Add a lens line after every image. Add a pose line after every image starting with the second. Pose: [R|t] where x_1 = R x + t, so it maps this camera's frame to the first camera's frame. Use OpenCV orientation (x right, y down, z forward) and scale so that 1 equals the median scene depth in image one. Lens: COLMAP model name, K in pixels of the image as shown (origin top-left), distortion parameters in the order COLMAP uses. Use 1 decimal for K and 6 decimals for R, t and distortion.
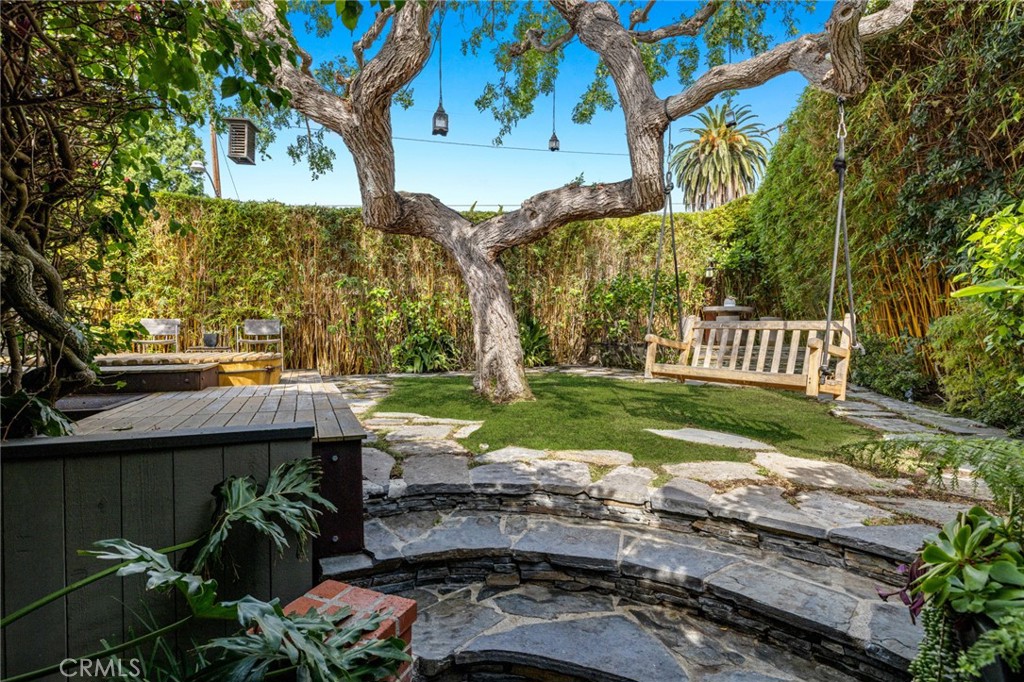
lens RADIAL K [[494.2, 0, 507.7], [0, 494.2, 340.1], [0, 0, 1]] dist [0.001849, 0.000494]
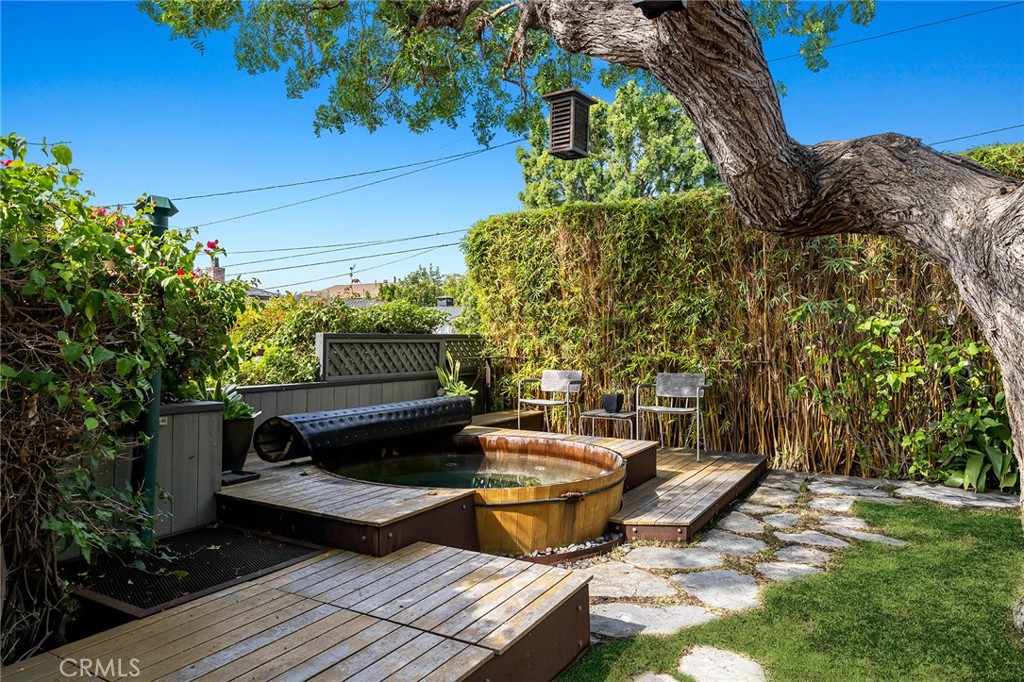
lens RADIAL K [[671.2, 0, 508.8], [0, 671.2, 334.3], [0, 0, 1]] dist [0.000898, -0.000653]
pose [[0.596192, 0.000020, -0.802842, 0.081095], [-0.009391, 0.999932, -0.006949, -0.086866], [0.802787, 0.011683, 0.596152, 0.297097]]
